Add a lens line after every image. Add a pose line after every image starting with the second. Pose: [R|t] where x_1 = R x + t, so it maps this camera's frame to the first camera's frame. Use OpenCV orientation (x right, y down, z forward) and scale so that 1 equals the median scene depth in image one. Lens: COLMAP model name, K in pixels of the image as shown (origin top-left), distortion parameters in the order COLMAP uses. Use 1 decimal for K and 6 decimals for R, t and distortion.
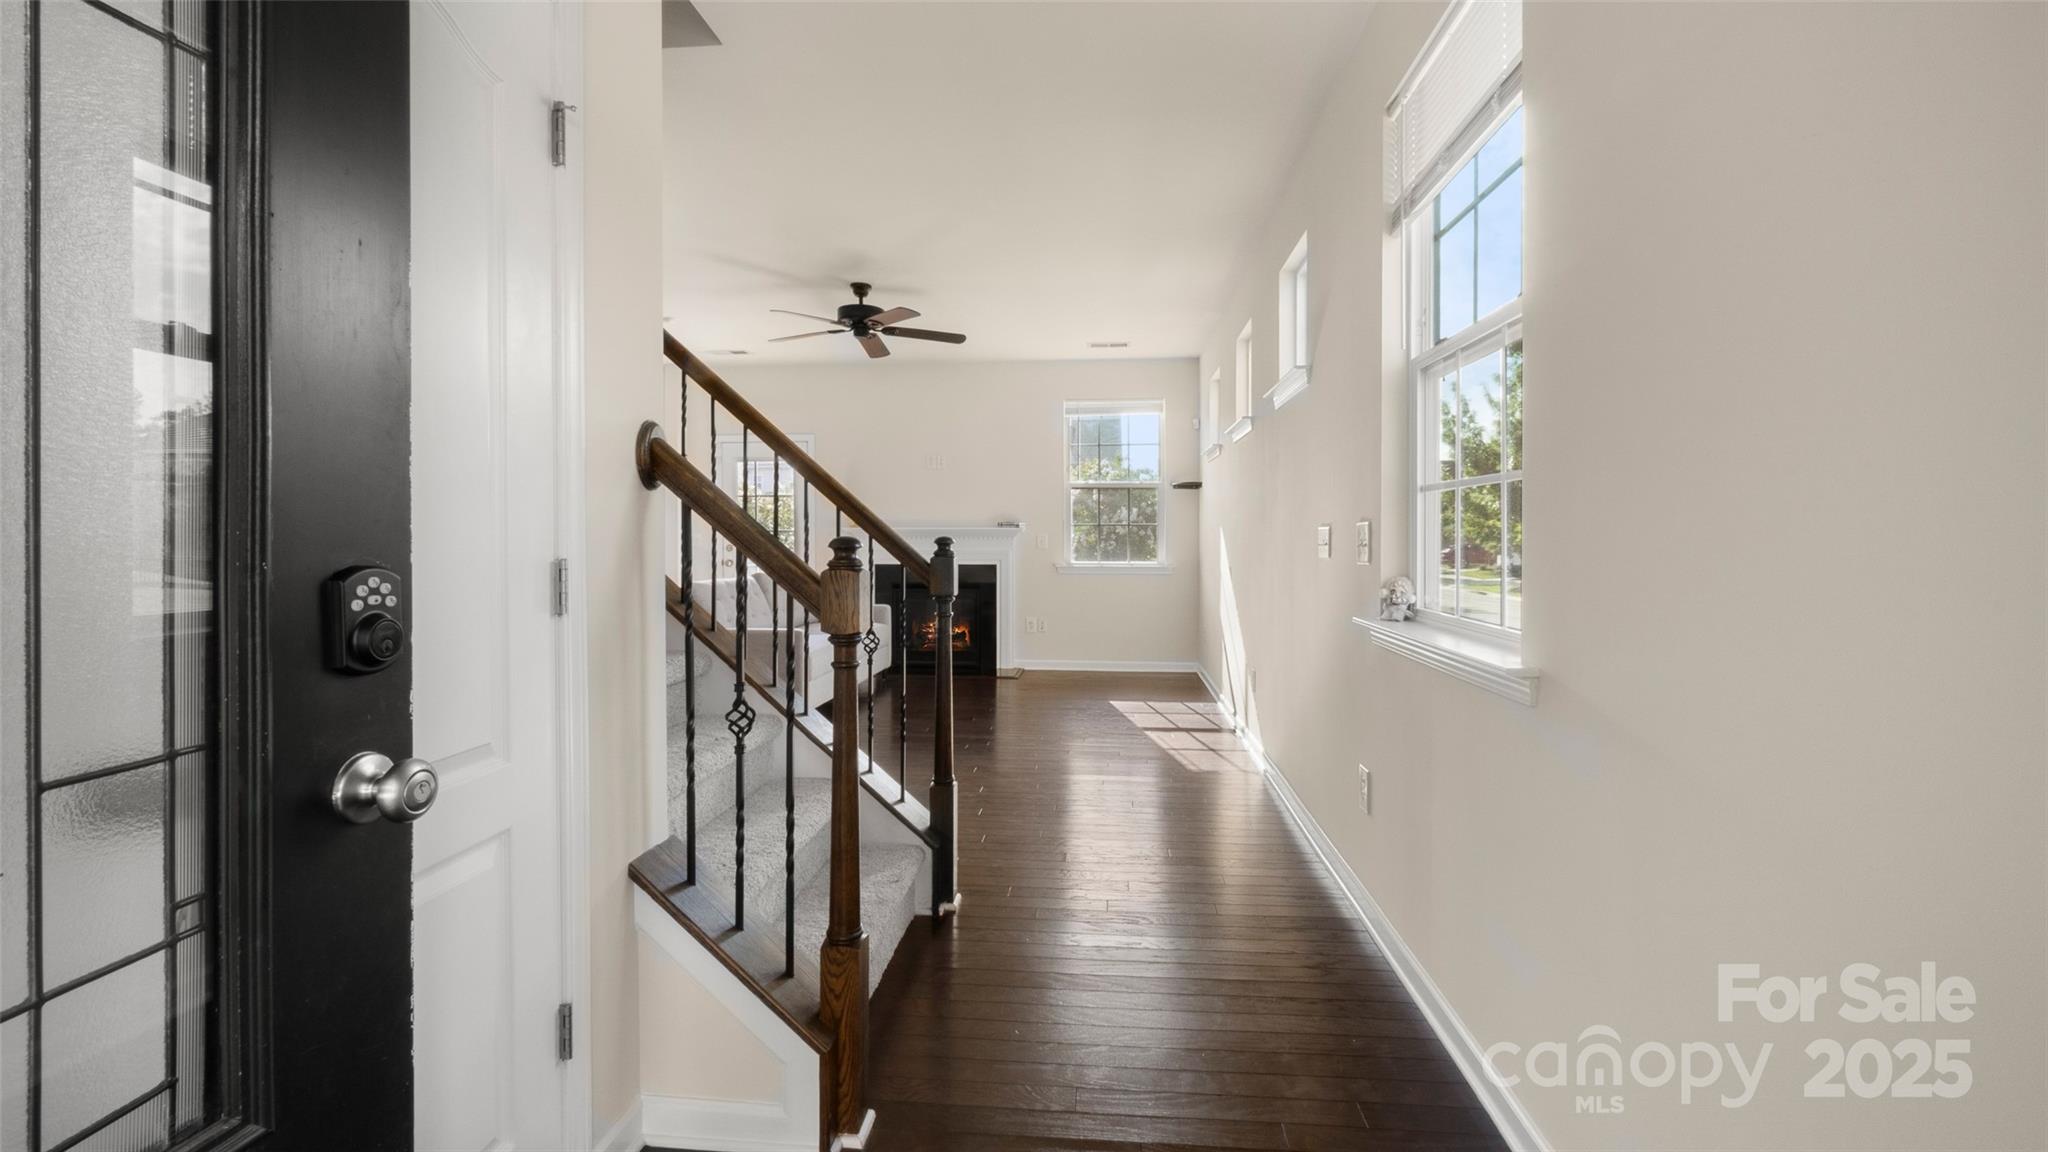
lens RADIAL K [[896.5, 0, 1028.9], [0, 896.5, 552.7], [0, 0, 1]] dist [0.000904, 0.000089]
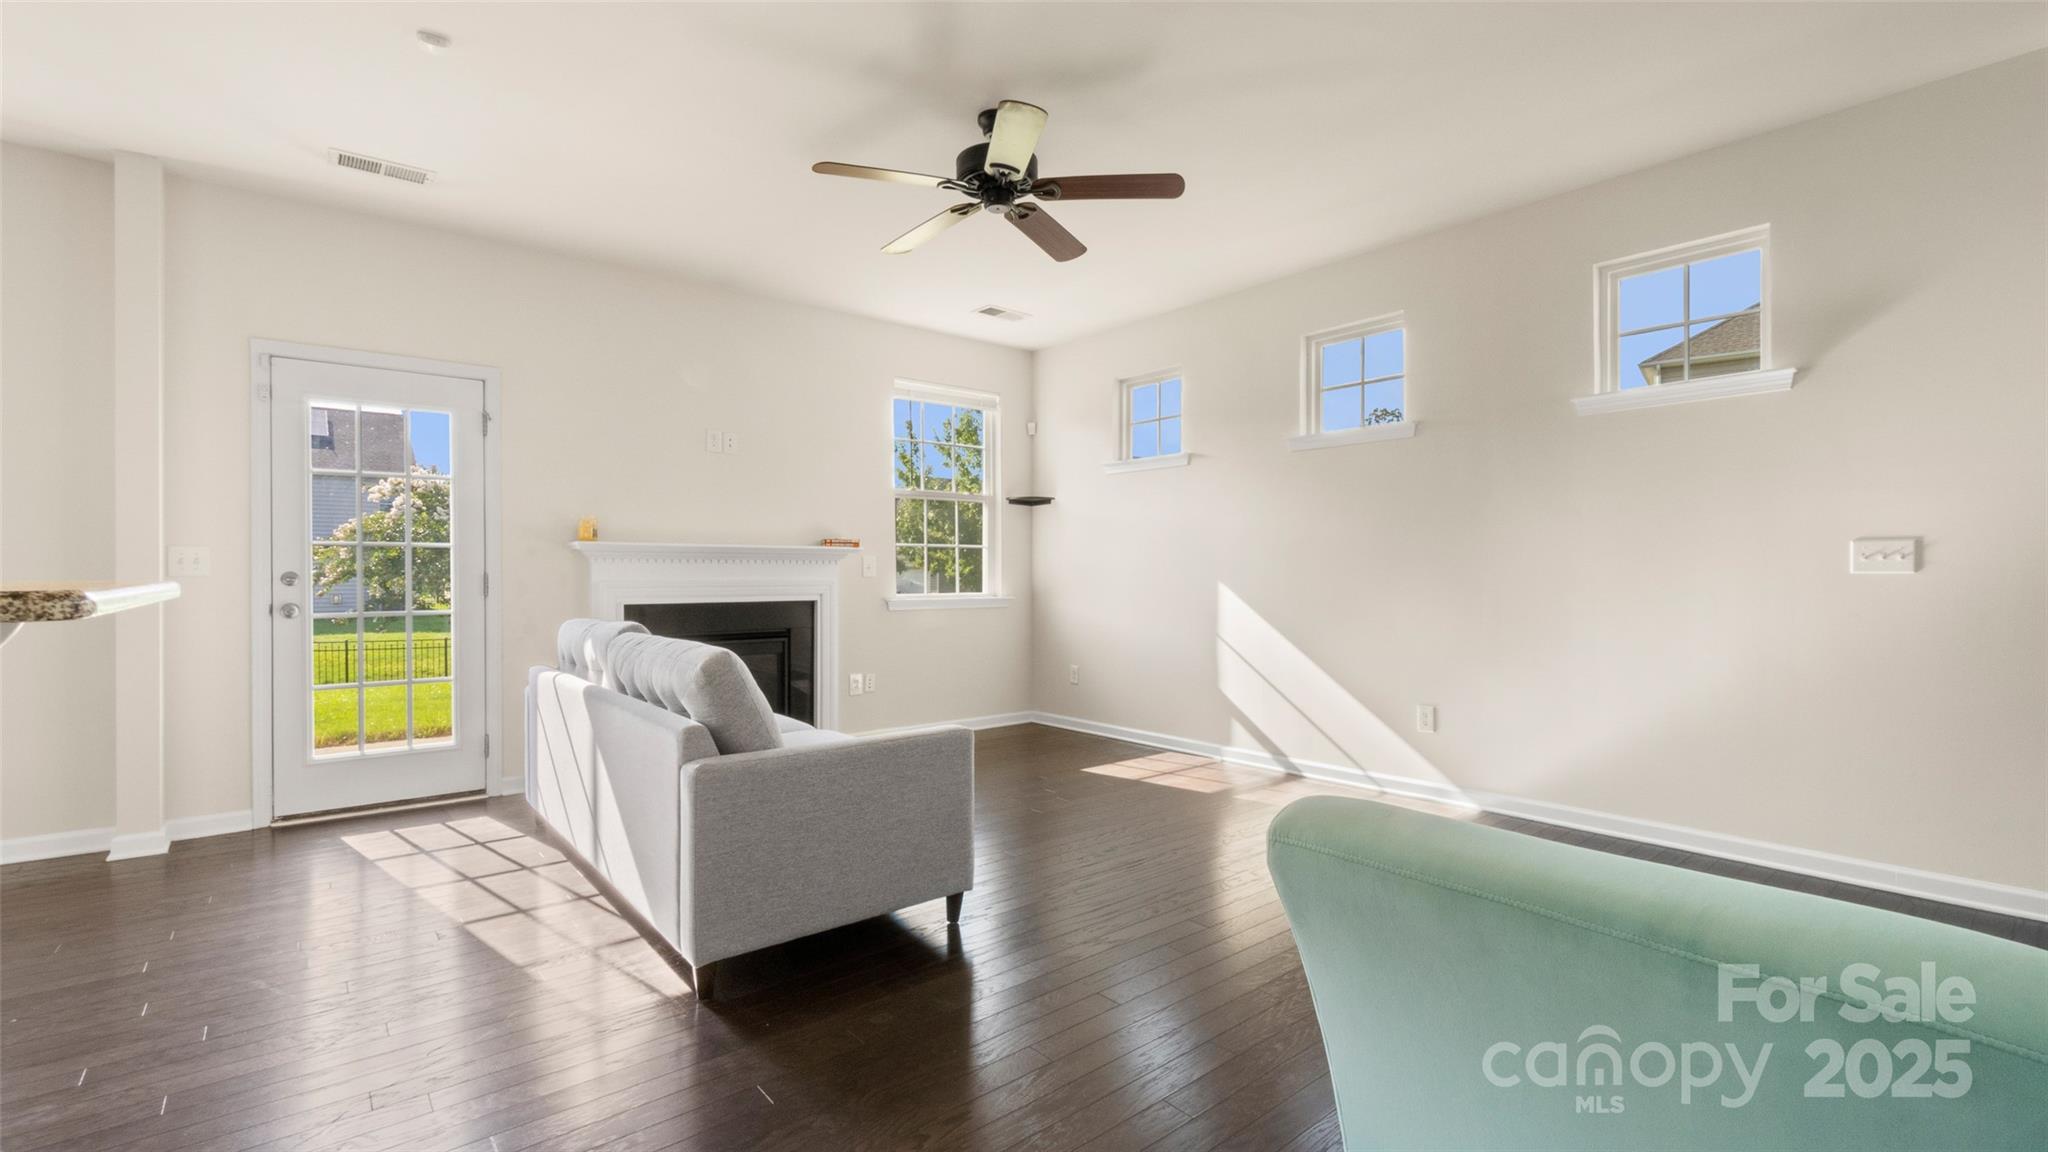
lens RADIAL K [[895.9, 0, 1021.1], [0, 895.9, 579.9], [0, 0, 1]] dist [-0.002734, -0.000233]
pose [[0.703438, -0.004395, 0.710743, -0.415521], [0.008397, 0.999962, -0.002127, 0.000417], [-0.710707, 0.007464, 0.703449, 0.414131]]
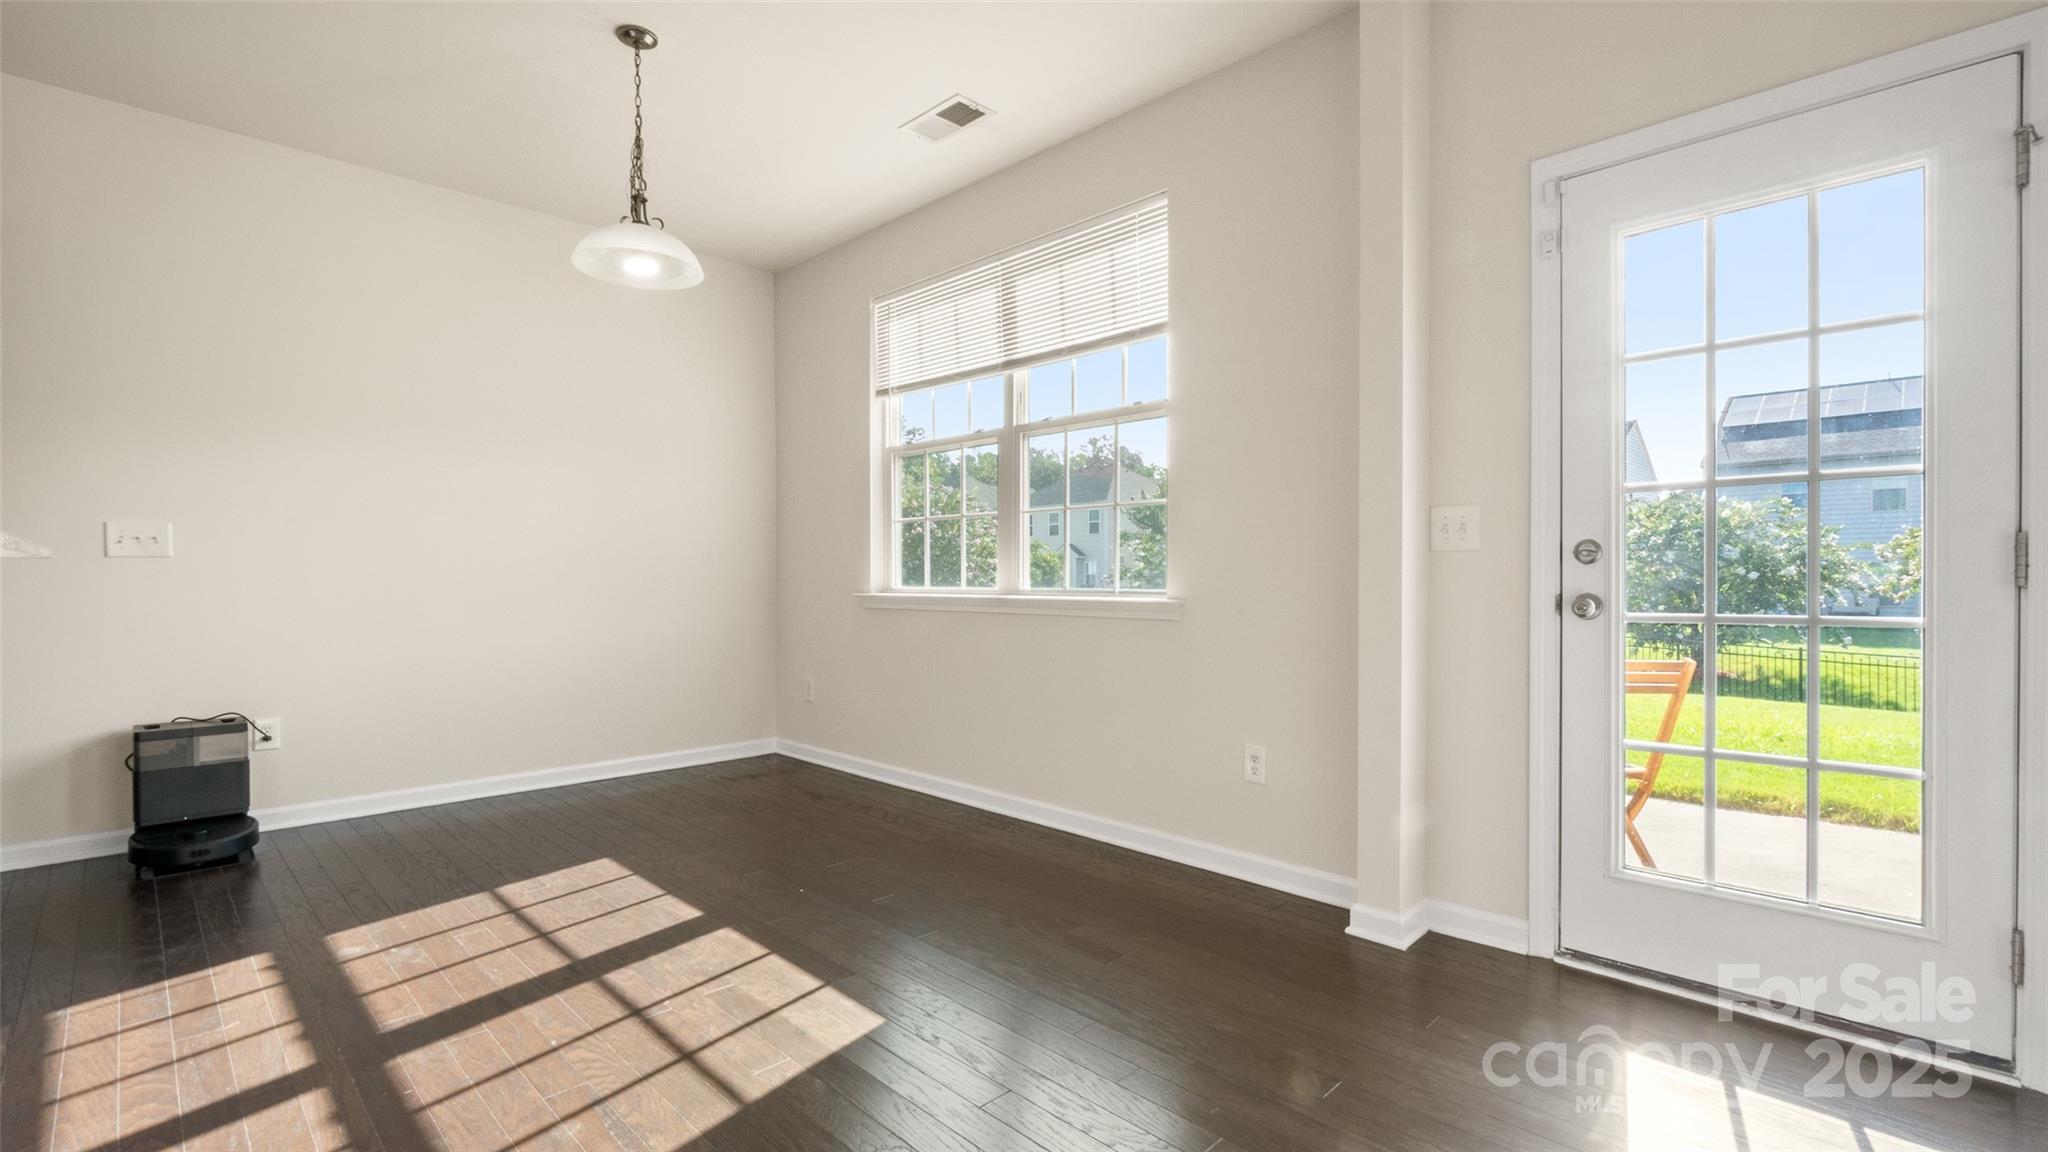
lens RADIAL K [[895.9, 0, 1021.1], [0, 895.9, 579.9], [0, 0, 1]] dist [-0.002734, -0.000233]
pose [[0.773078, 0.001685, -0.634308, -0.306335], [-0.004553, 0.999985, -0.002892, 0.006192], [0.634294, 0.005124, 0.773075, 0.709096]]
